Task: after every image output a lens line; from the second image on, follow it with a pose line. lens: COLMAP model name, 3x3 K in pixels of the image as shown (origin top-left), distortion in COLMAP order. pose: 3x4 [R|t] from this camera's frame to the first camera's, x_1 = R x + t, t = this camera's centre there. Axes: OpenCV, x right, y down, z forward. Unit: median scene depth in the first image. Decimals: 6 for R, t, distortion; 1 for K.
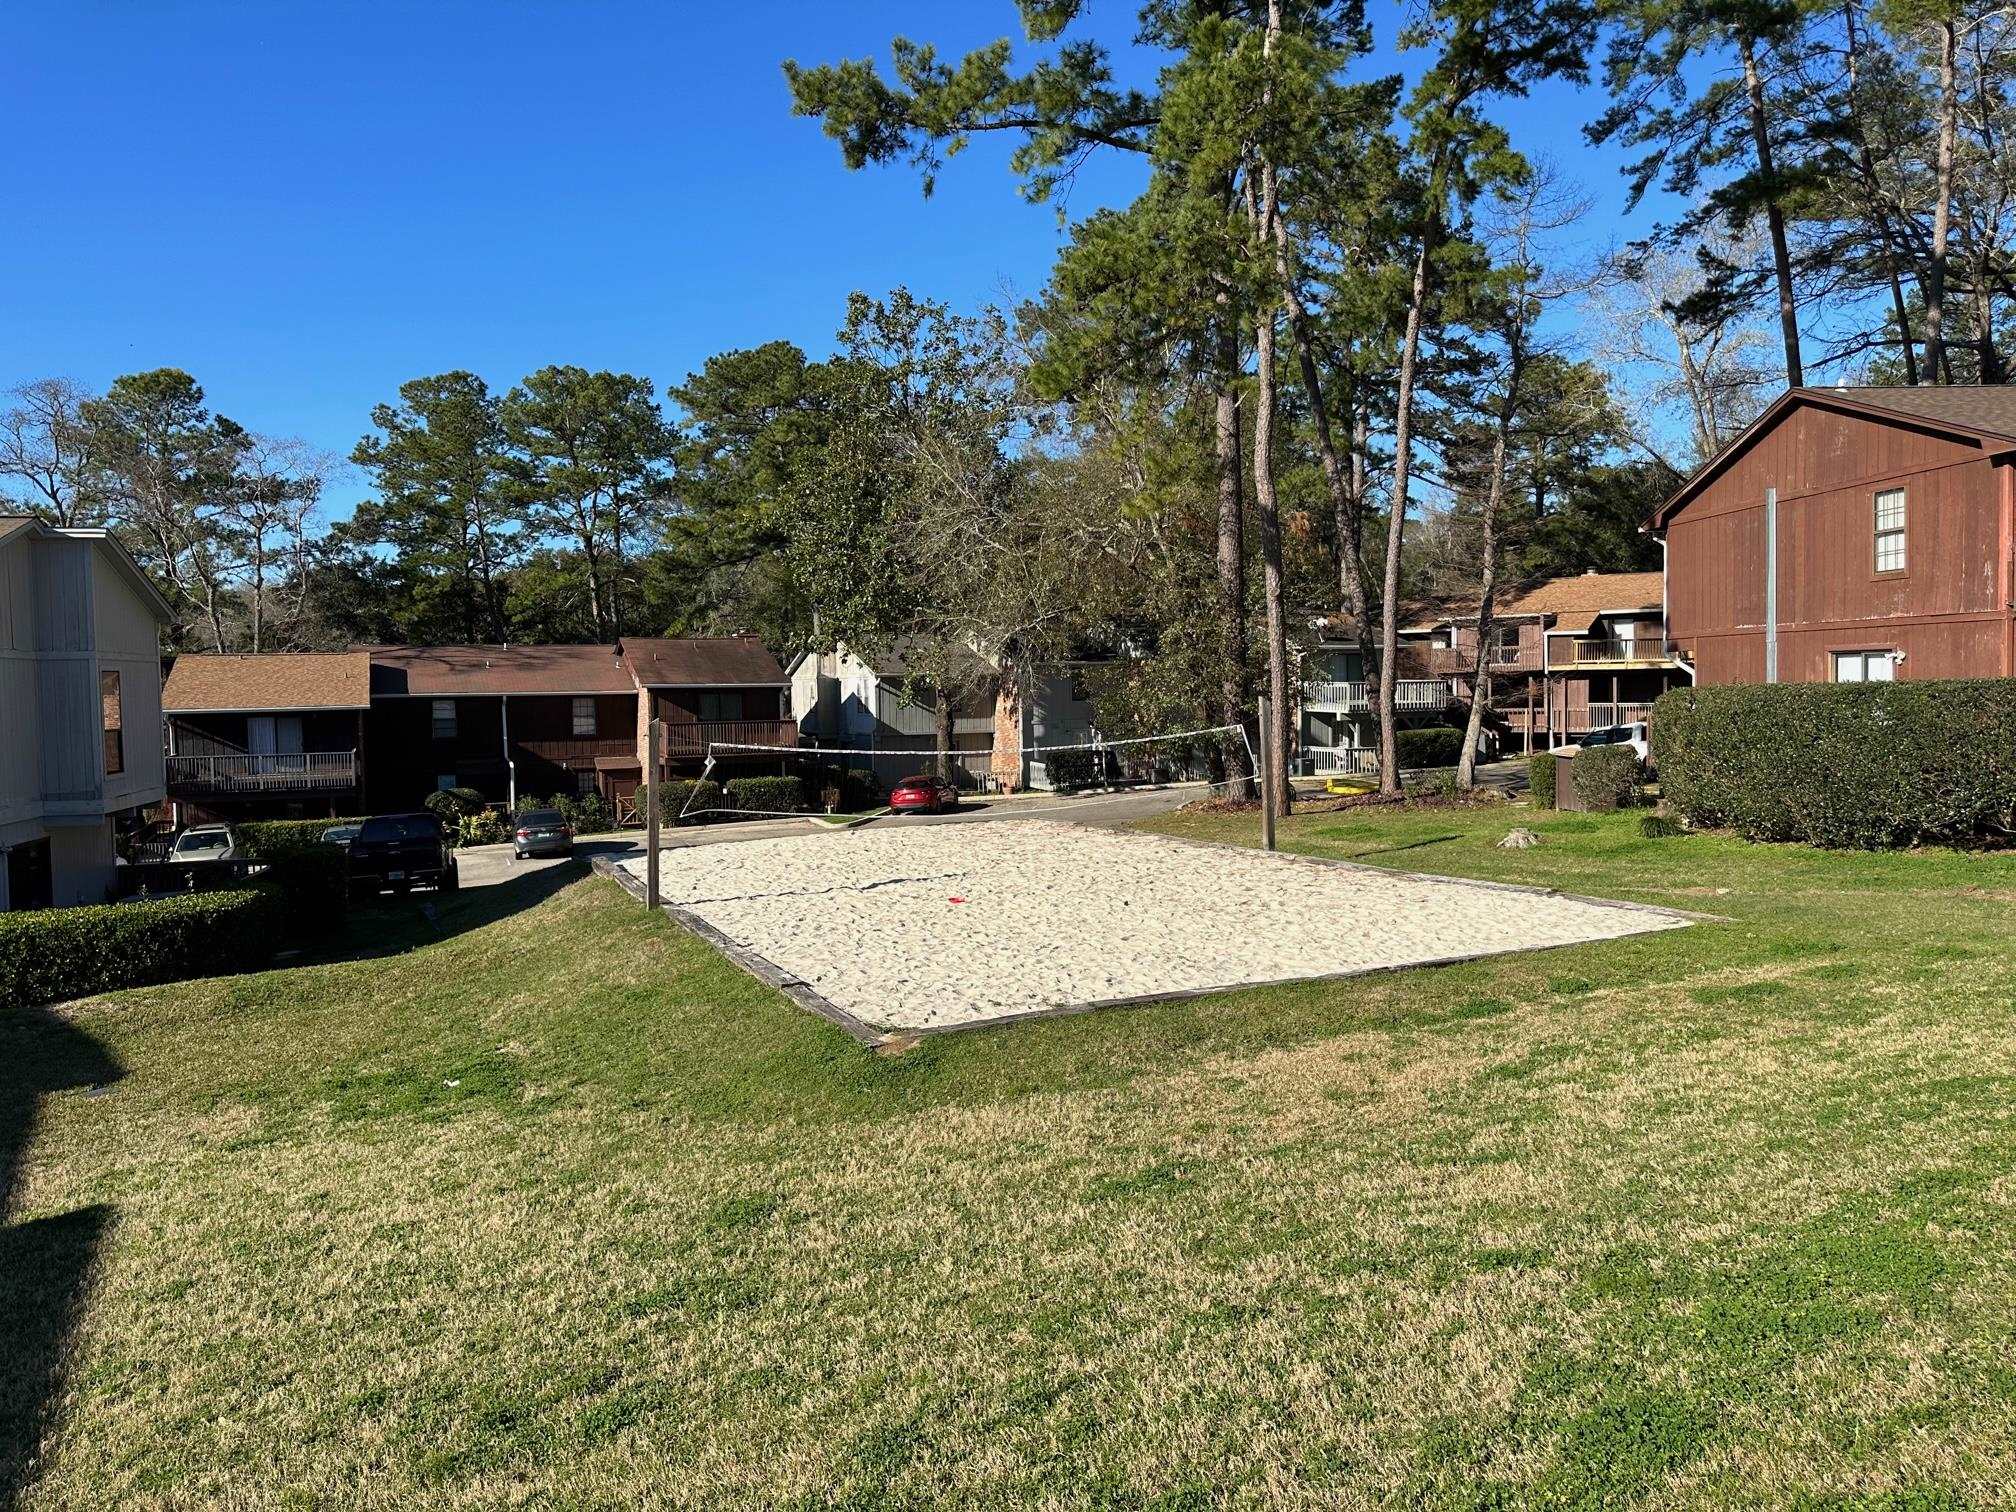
lens RADIAL K [[1433.6, 0, 1008.0], [0, 1433.6, 756.0], [0, 0, 1]] dist [0.000756, 0.000508]
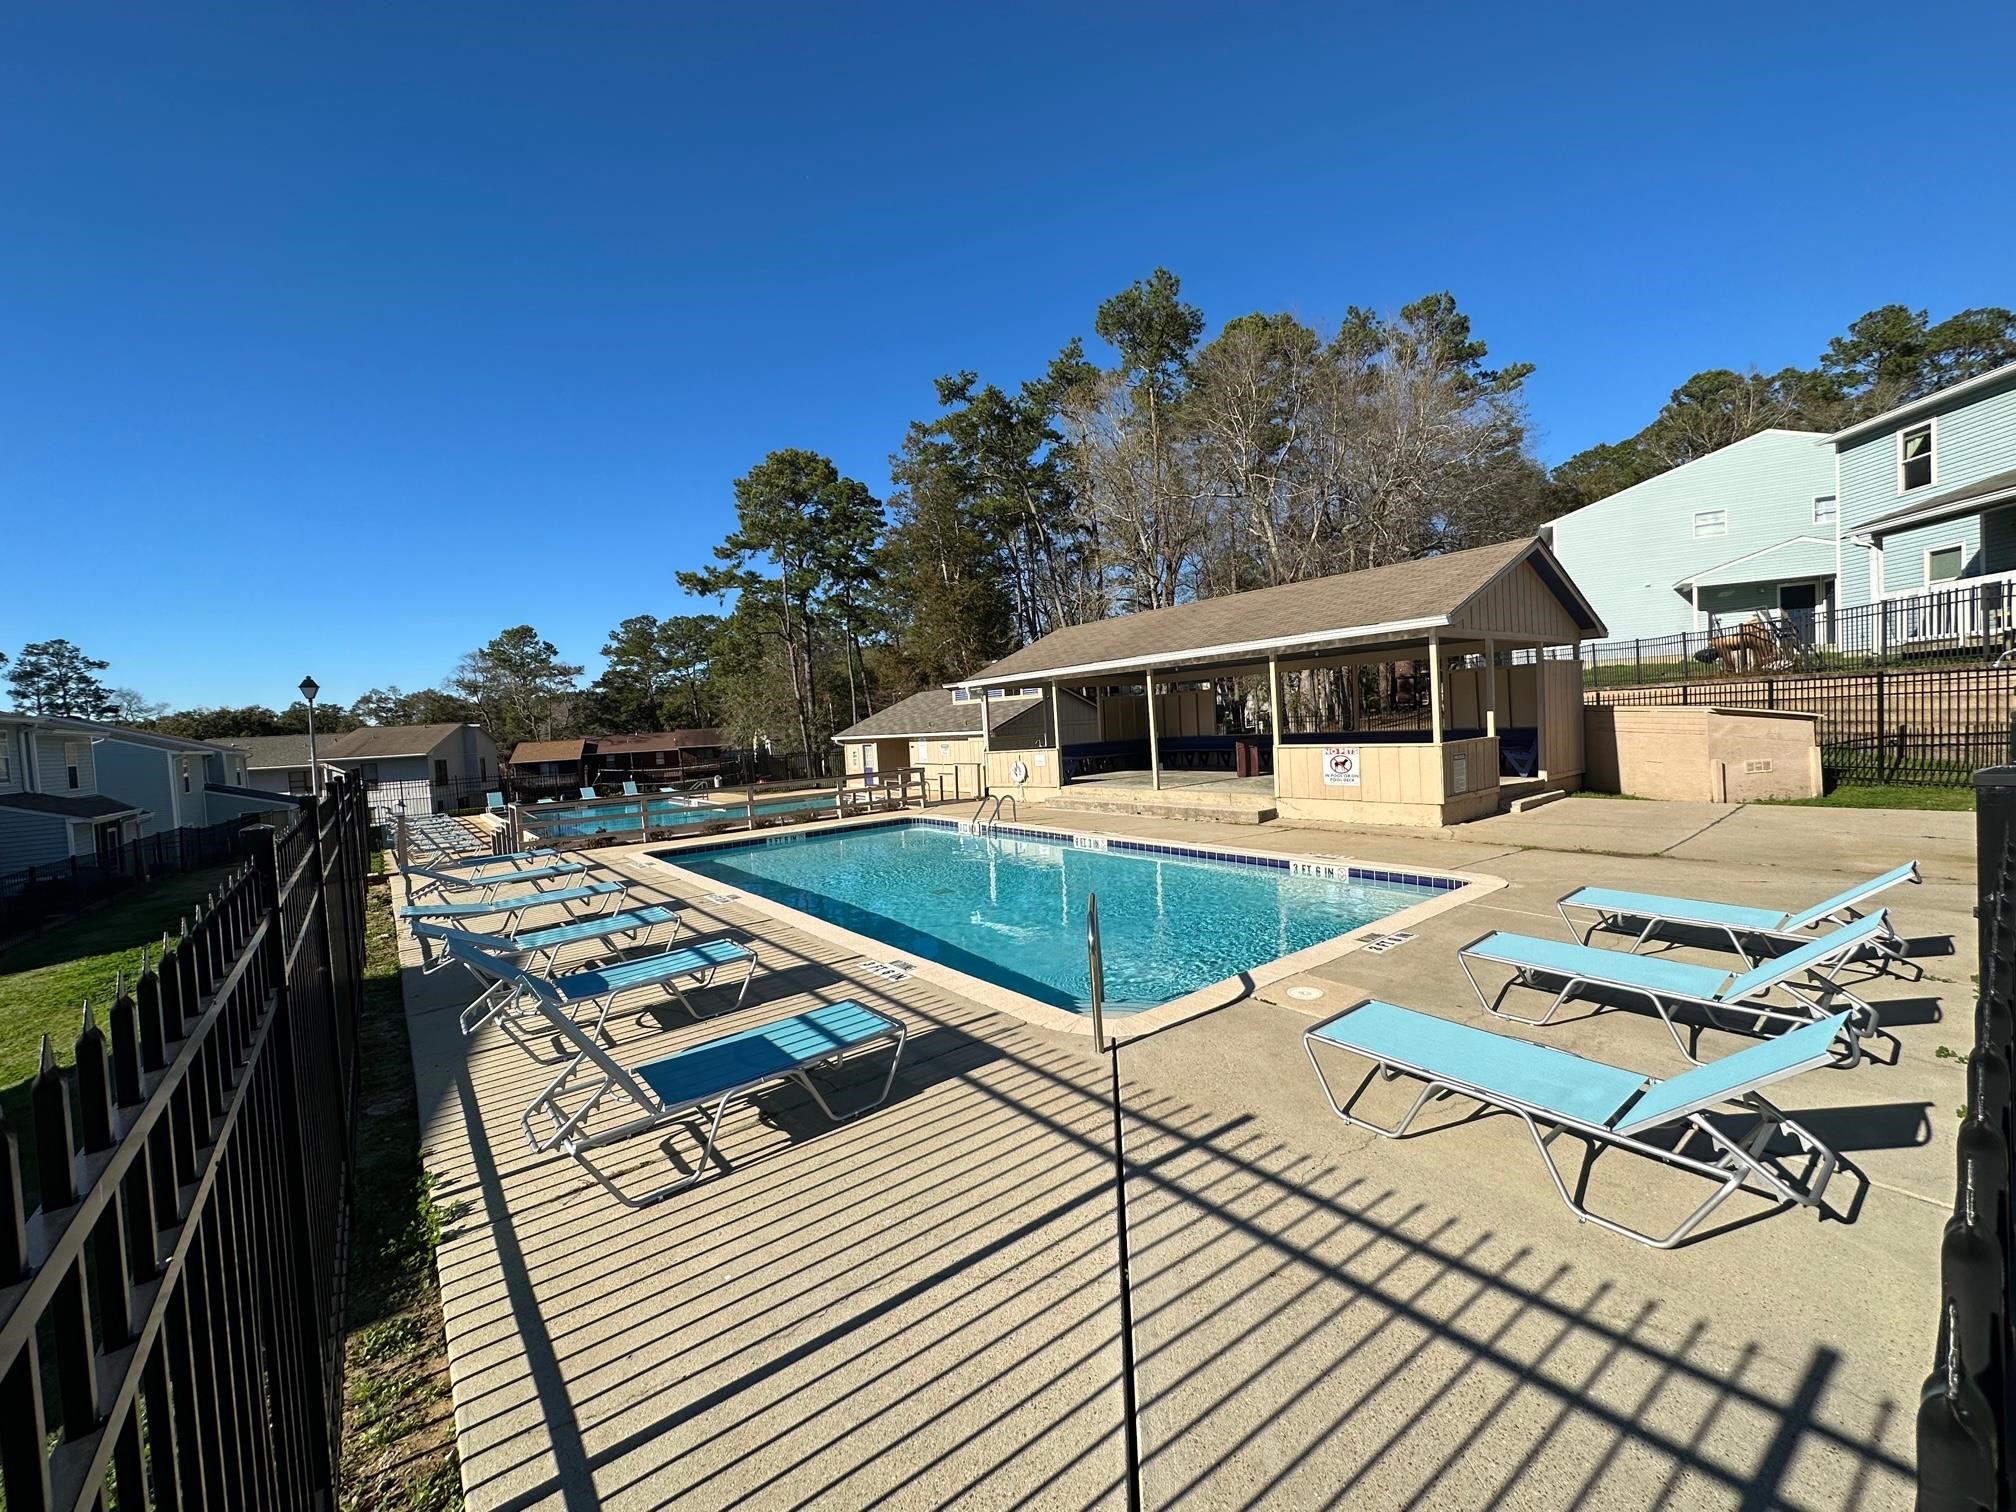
lens RADIAL K [[804.4, 0, 1005.5], [0, 804.4, 749.3], [0, 0, 1]] dist [-0.000062, 0.000204]
pose [[0.999074, -0.037400, -0.021287, 0.286392], [0.037051, 0.999176, -0.016566, 0.004227], [0.021889, 0.015762, 0.999636, -0.396368]]
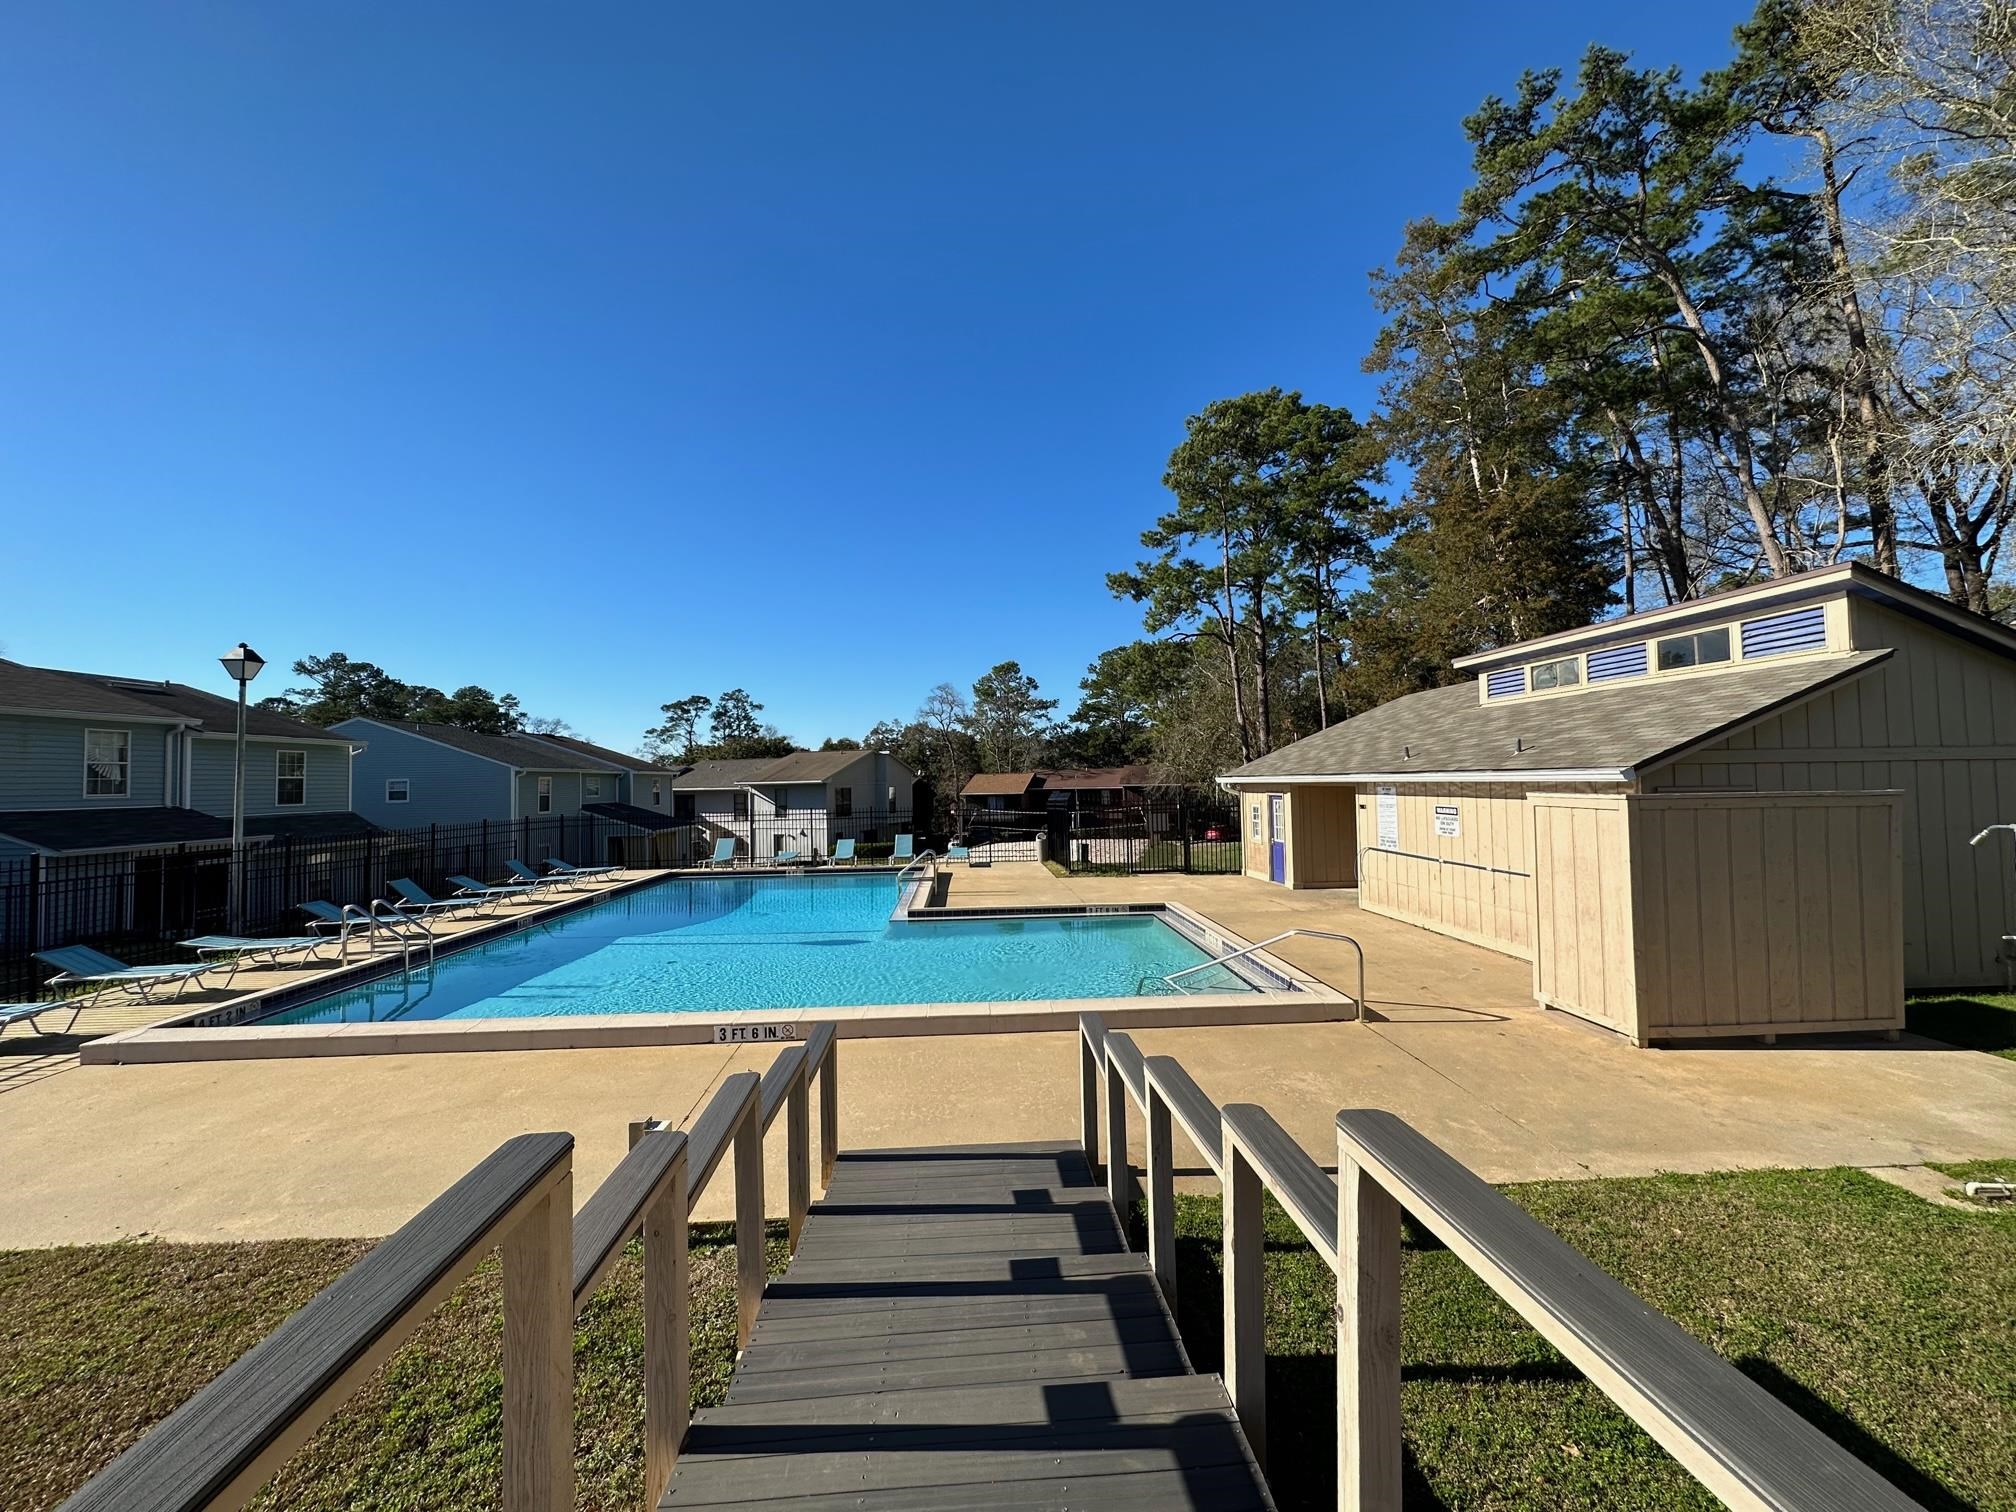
lens RADIAL K [[801.2, 0, 1007.2], [0, 801.2, 759.6], [0, 0, 1]] dist [-0.001080, 0.000122]
pose [[0.807118, -0.016096, -0.590171, 0.269743], [-0.023411, 0.997970, -0.059235, -0.003649], [0.589926, 0.061626, 0.805102, -0.169194]]
